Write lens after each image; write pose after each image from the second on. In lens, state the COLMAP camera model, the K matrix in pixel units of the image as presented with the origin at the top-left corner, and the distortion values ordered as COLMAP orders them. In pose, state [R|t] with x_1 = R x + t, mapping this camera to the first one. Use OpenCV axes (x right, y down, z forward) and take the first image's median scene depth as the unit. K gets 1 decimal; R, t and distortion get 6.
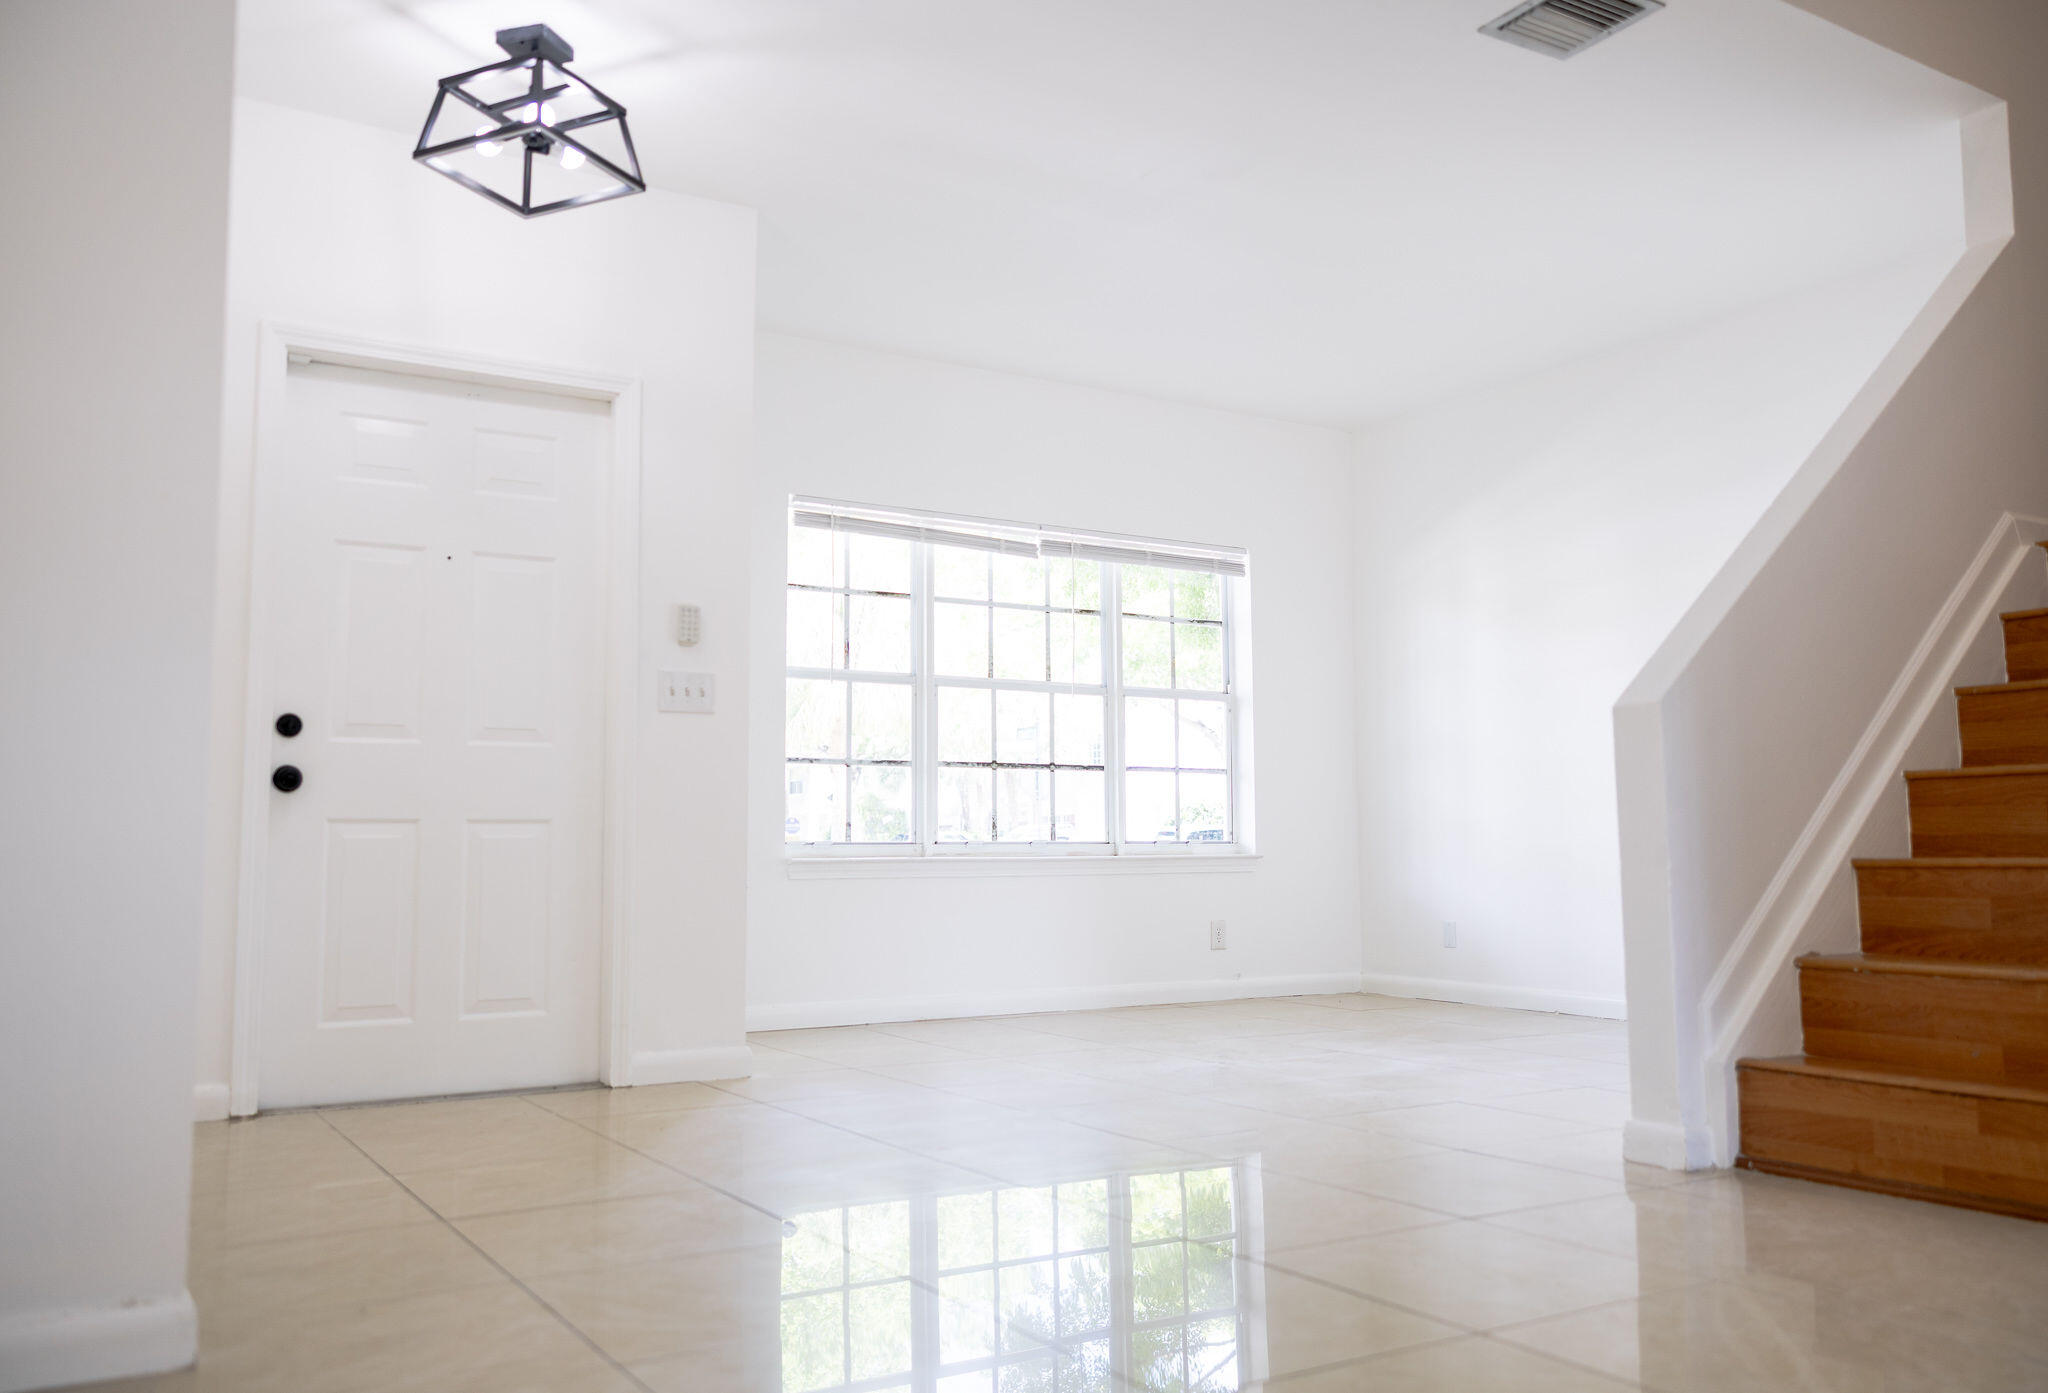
lens RADIAL K [[1630.1, 0, 1018.0], [0, 1630.1, 696.2], [0, 0, 1]] dist [-0.008534, -0.006064]
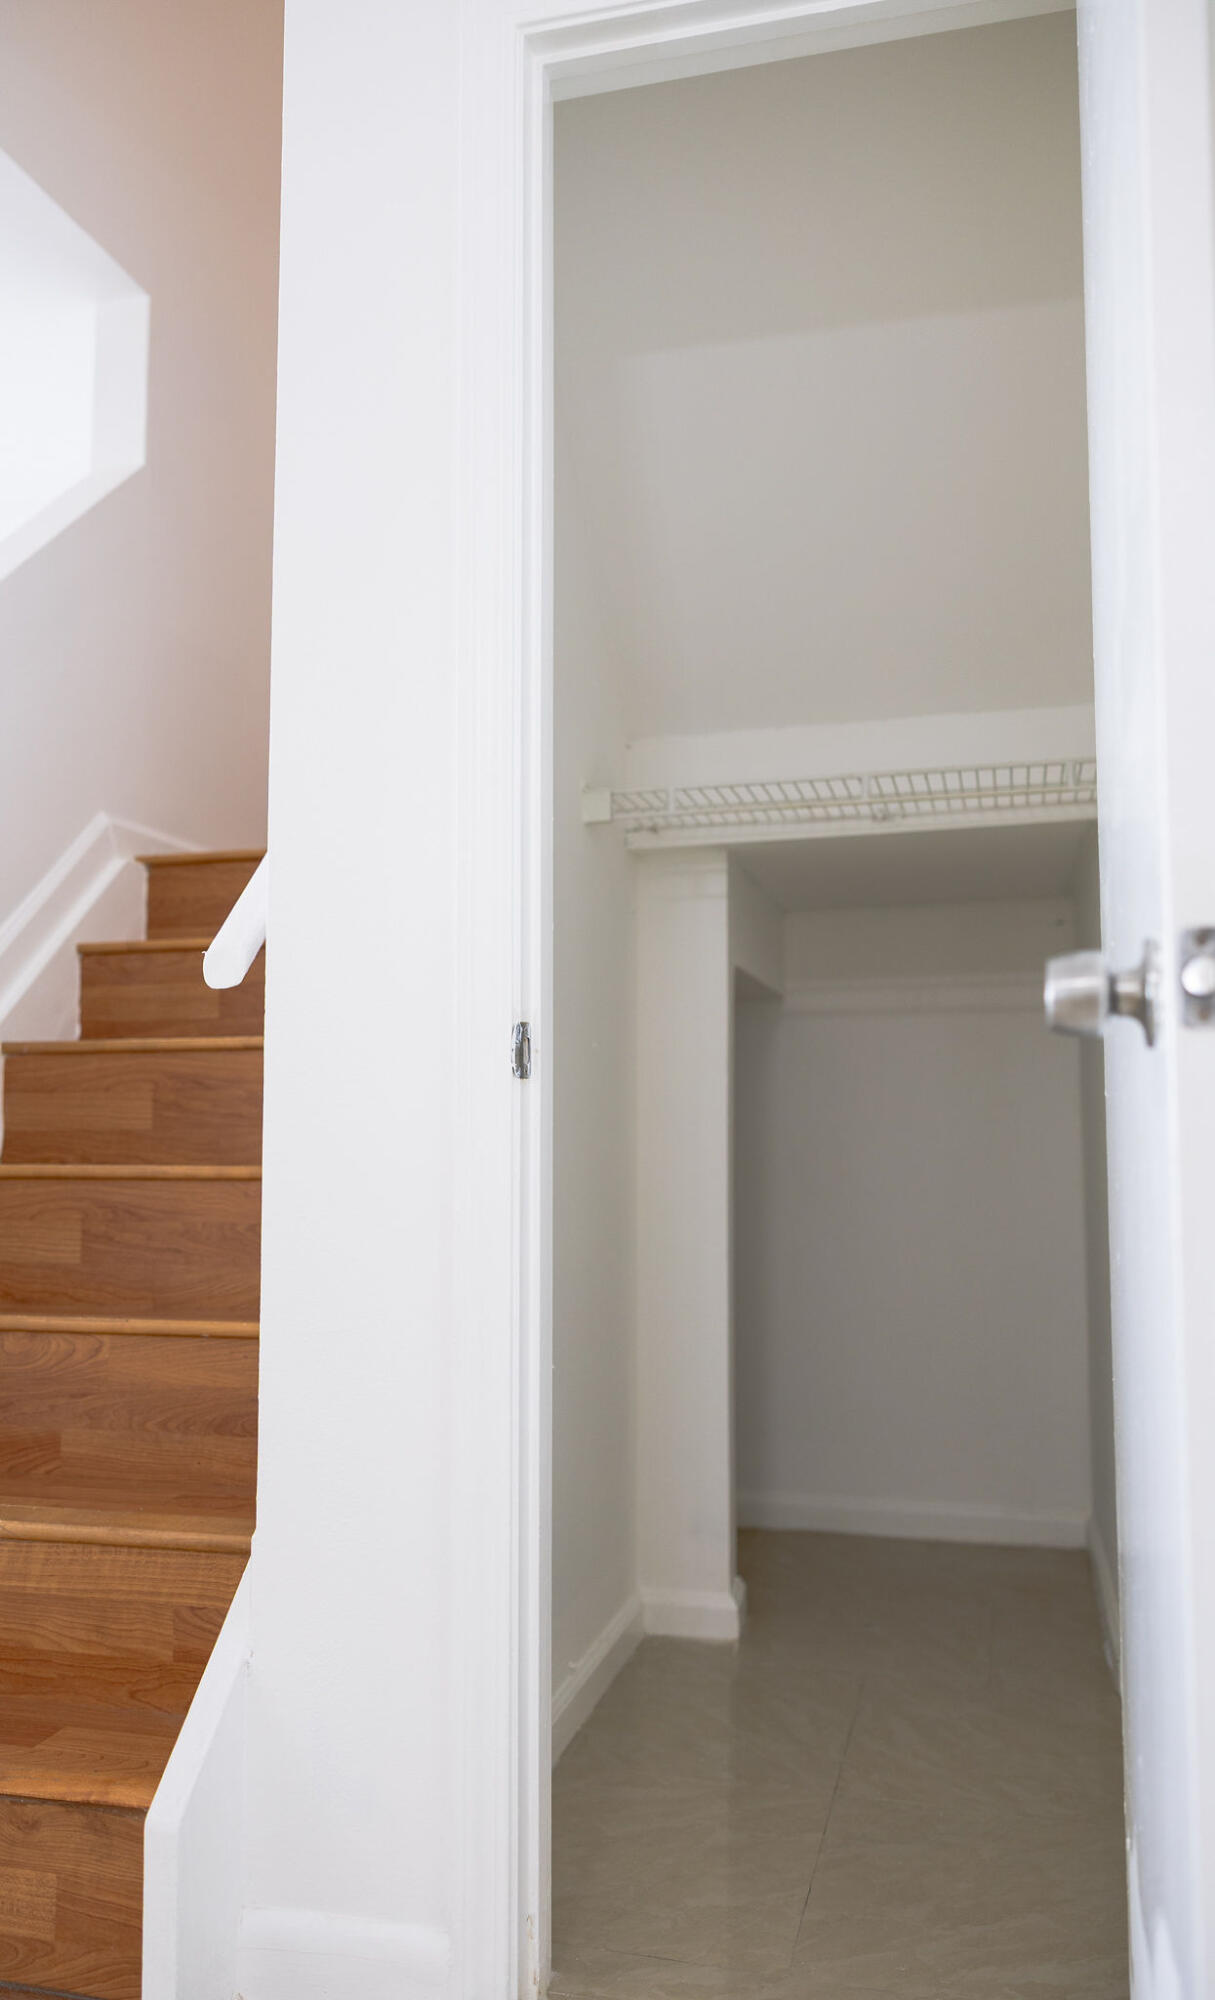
lens RADIAL K [[1677.6, 0, 604.9], [0, 1677.6, 1000.2], [0, 0, 1]] dist [-0.007828, -0.003583]
pose [[0.712080, 0.061064, 0.699438, 0.244149], [-0.063373, 0.997734, -0.022588, -0.023691], [-0.699232, -0.028242, 0.714337, 0.282239]]
